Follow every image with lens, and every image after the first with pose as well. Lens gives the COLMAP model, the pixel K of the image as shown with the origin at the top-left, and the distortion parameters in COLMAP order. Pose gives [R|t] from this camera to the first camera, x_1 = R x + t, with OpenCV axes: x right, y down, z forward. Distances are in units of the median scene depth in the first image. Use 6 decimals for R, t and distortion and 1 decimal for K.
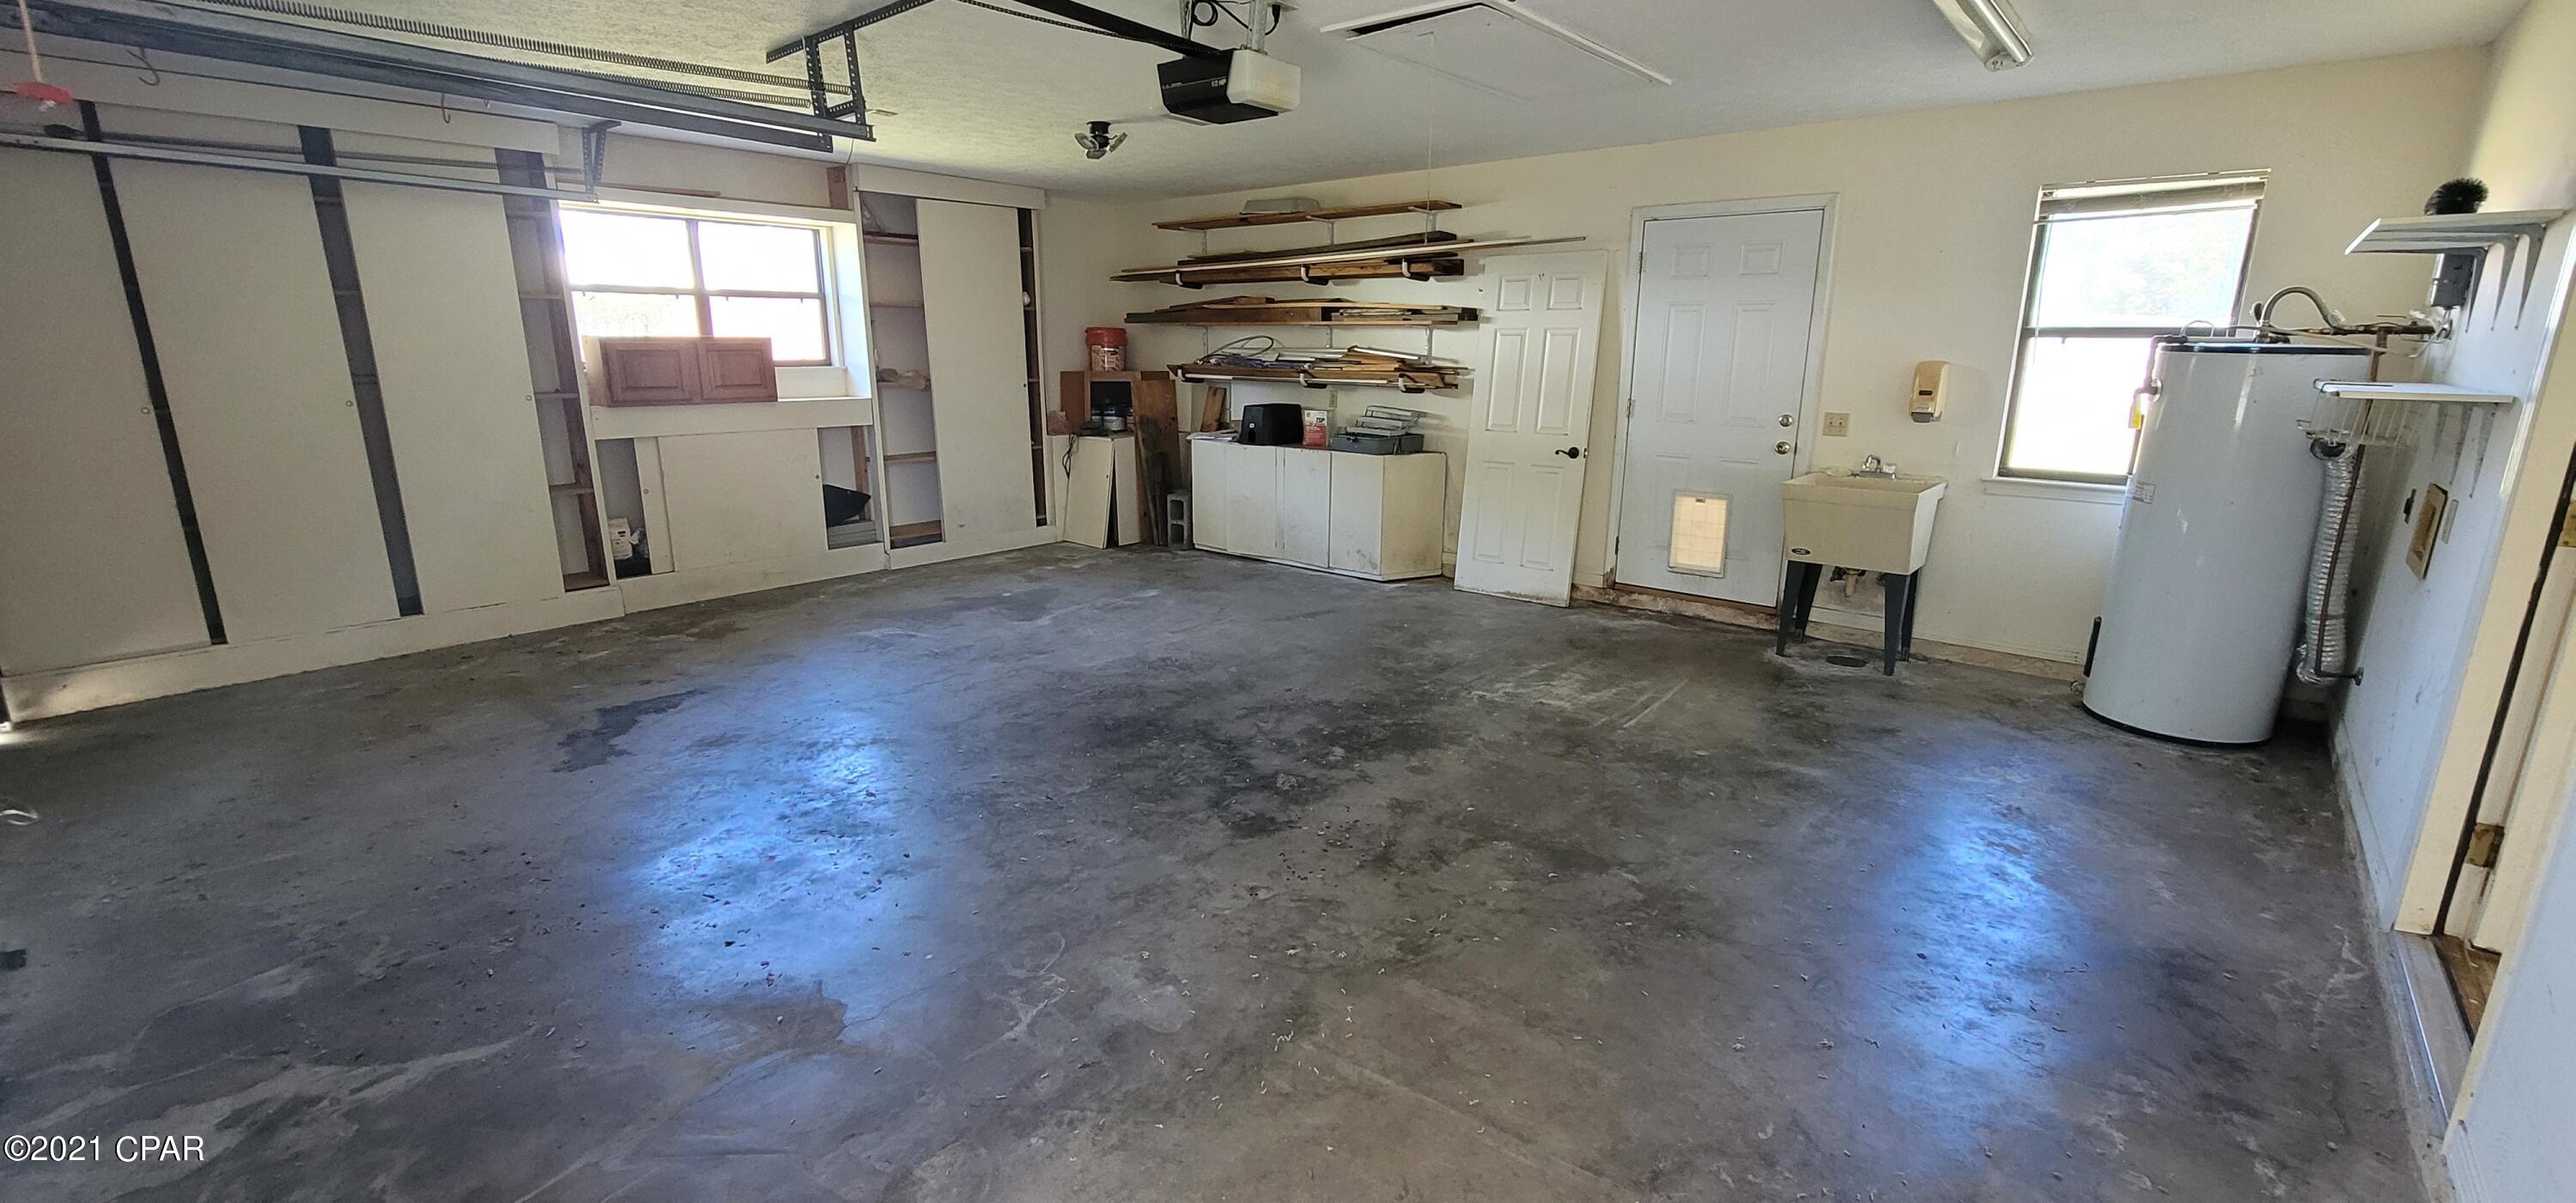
lens RADIAL K [[1050.6, 0, 1298.2], [0, 1050.6, 595.8], [0, 0, 1]] dist [-0.004091, 0.000672]
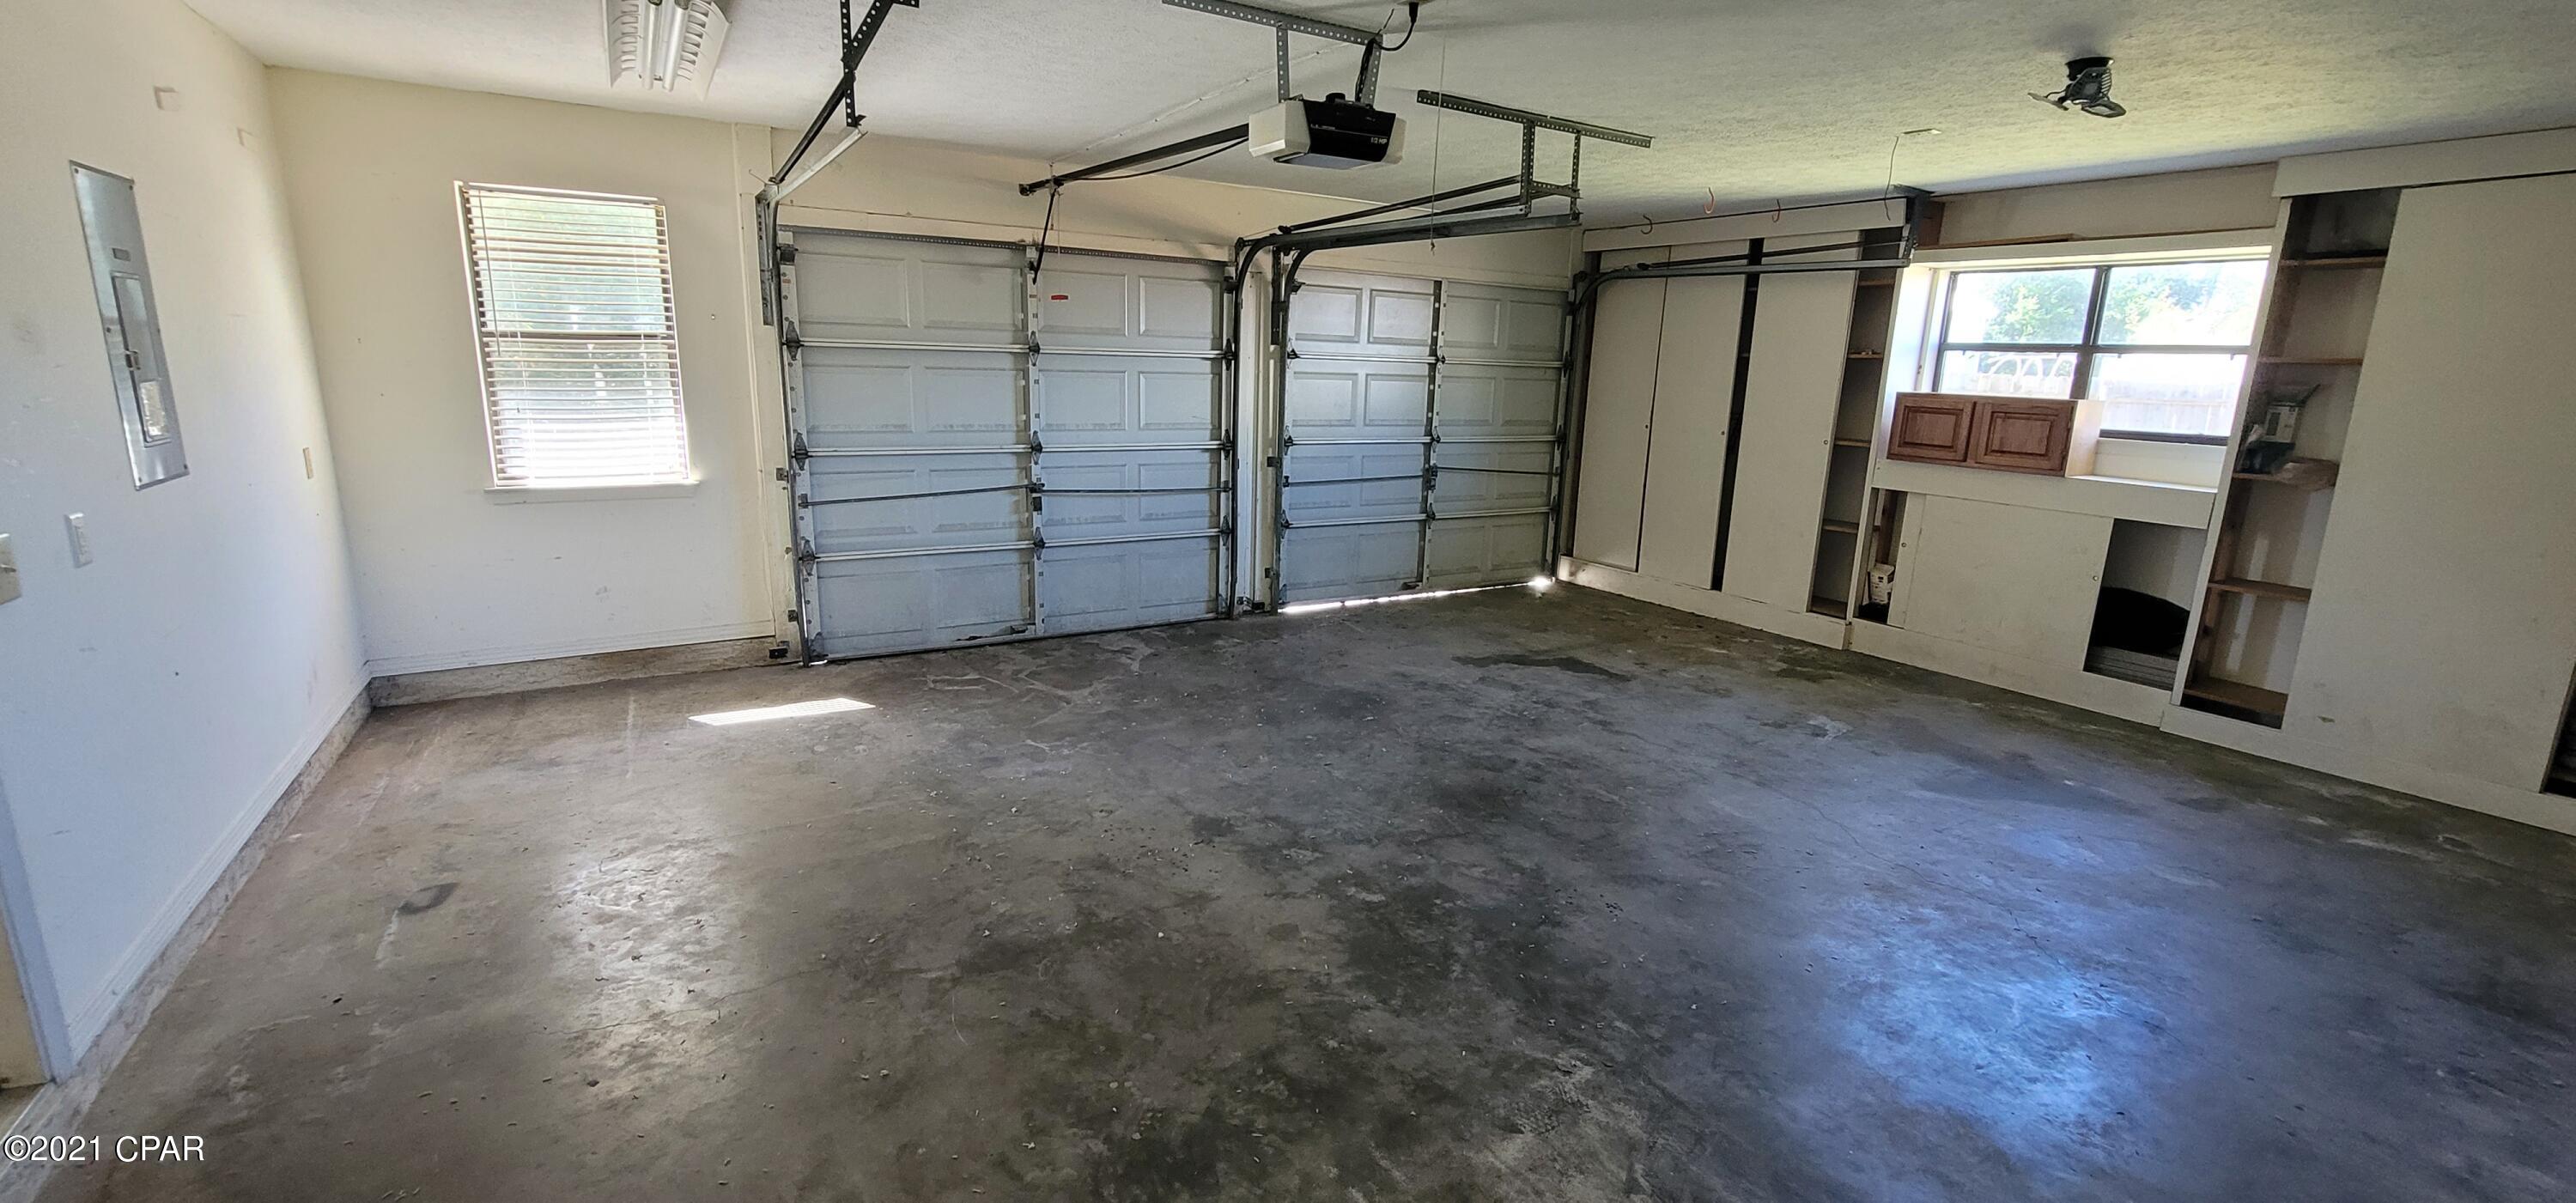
lens RADIAL K [[1050.6, 0, 1296.8], [0, 1050.6, 601.1], [0, 0, 1]] dist [-0.004091, 0.000672]
pose [[-0.296774, 0.198553, -0.934078, 0.708125], [-0.258711, 0.924849, 0.278789, -0.251408], [0.919236, 0.324393, -0.223103, 0.985173]]
